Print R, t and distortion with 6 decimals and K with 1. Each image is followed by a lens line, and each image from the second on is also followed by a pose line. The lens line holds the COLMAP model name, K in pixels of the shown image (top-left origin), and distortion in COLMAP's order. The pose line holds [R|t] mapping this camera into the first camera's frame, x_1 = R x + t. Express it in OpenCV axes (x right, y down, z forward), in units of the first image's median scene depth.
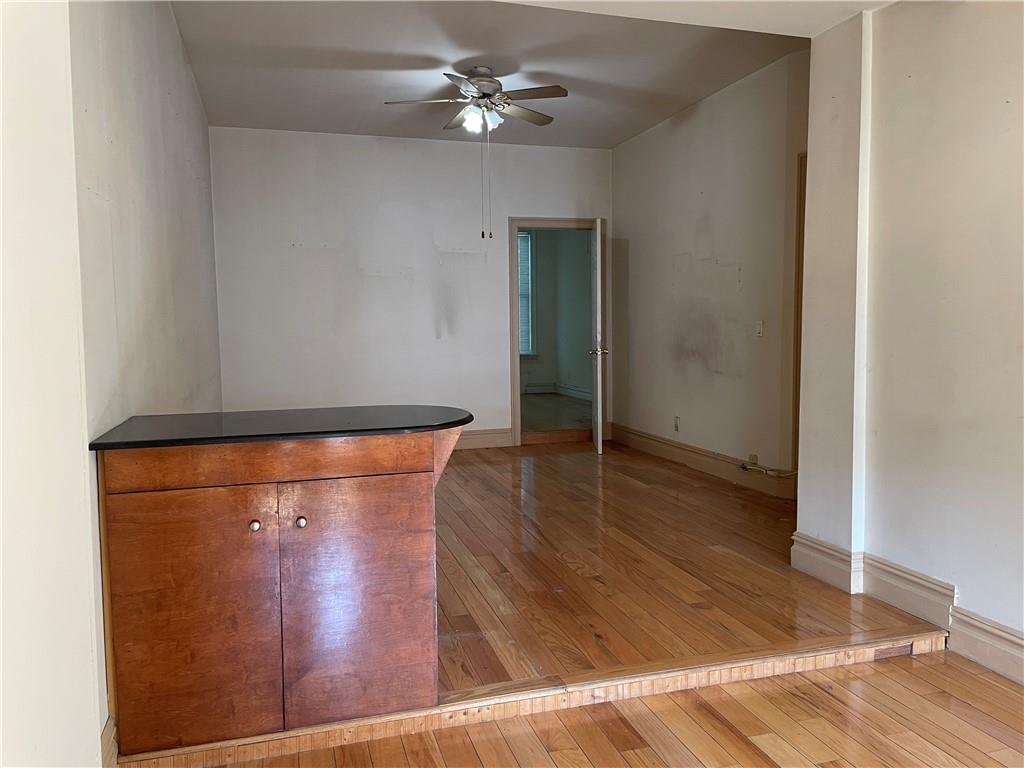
lens RADIAL K [[774.3, 0, 514.0], [0, 774.3, 376.1], [0, 0, 1]] dist [0.091435, -0.115005]
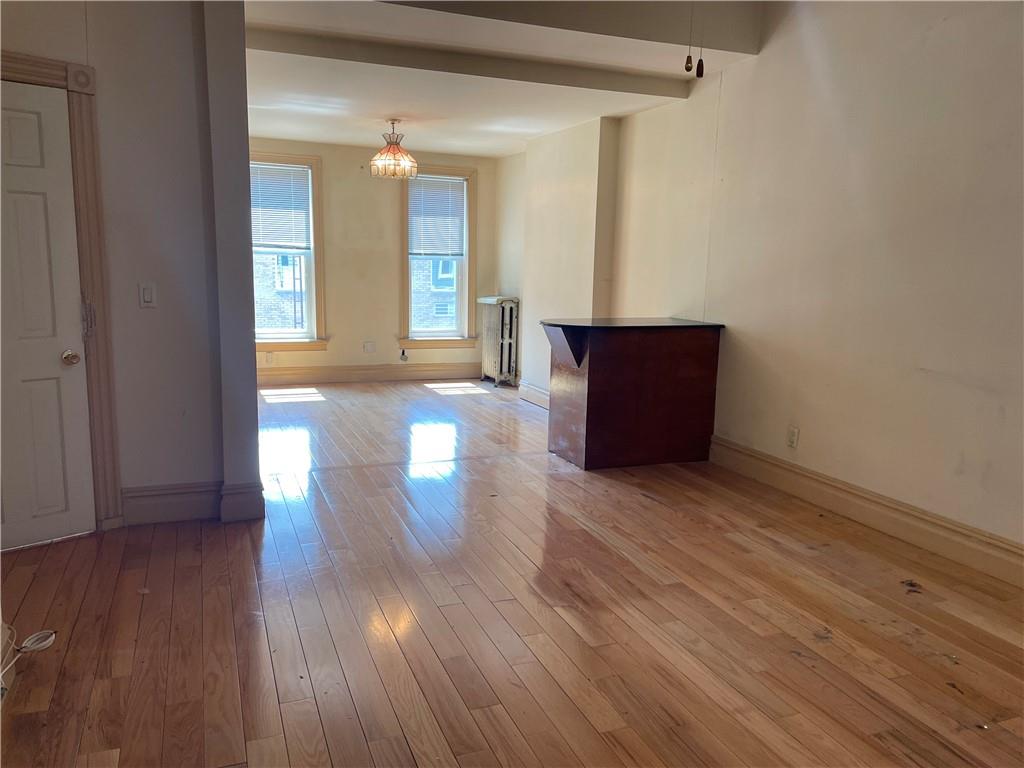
lens RADIAL K [[772.0, 0, 512.0], [0, 772.0, 384.0], [0, 0, 1]] dist [0.099380, -0.124967]
pose [[-0.996071, 0.002303, -0.088530, 0.122872], [-0.018377, 0.972526, 0.232066, -0.157759], [0.086632, 0.232781, -0.968663, 1.903383]]
